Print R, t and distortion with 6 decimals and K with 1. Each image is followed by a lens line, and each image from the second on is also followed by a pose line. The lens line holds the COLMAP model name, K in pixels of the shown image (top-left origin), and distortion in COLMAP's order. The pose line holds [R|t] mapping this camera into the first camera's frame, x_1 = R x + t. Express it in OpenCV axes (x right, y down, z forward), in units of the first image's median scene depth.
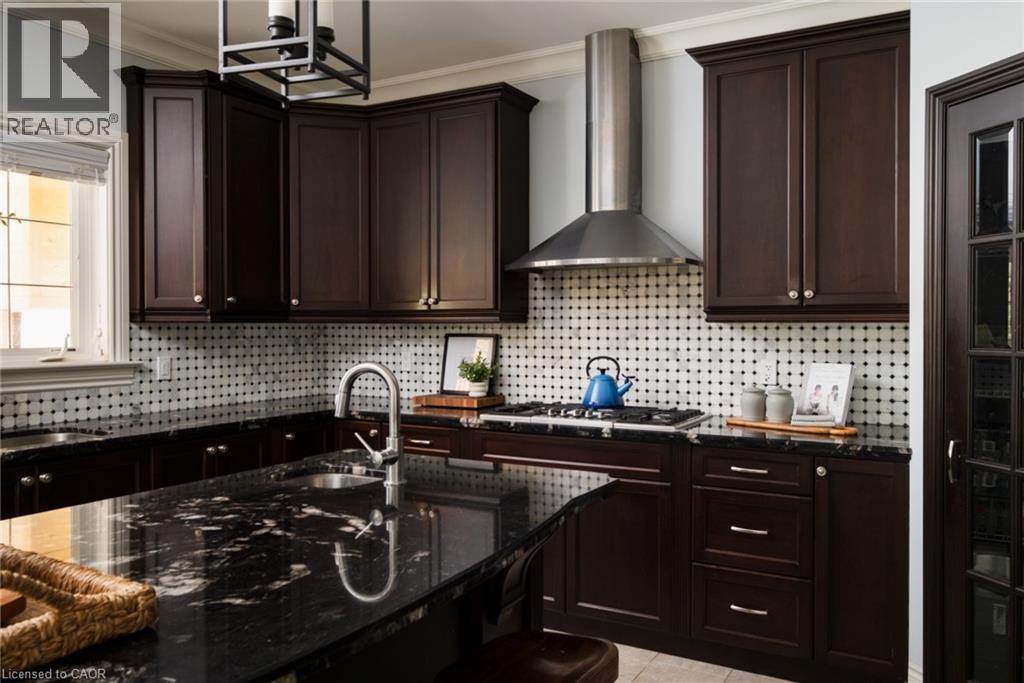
lens RADIAL K [[805.7, 0, 512.0], [0, 805.7, 341.5], [0, 0, 1]] dist [0.003512, 0.001762]
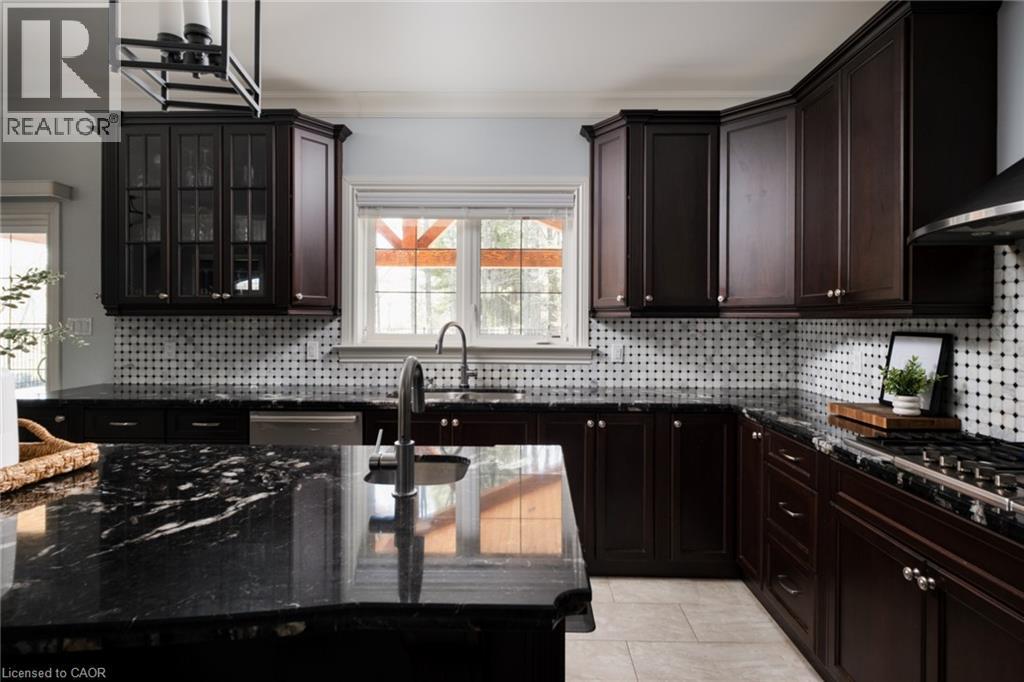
lens RADIAL K [[538.8, 0, 512.9], [0, 538.8, 321.4], [0, 0, 1]] dist [0.000985, 0.000291]
pose [[0.471779, 0.005526, -0.881700, 0.233836], [-0.023104, 0.999714, -0.006097, -0.008357], [0.881414, 0.023247, 0.471772, 0.428123]]
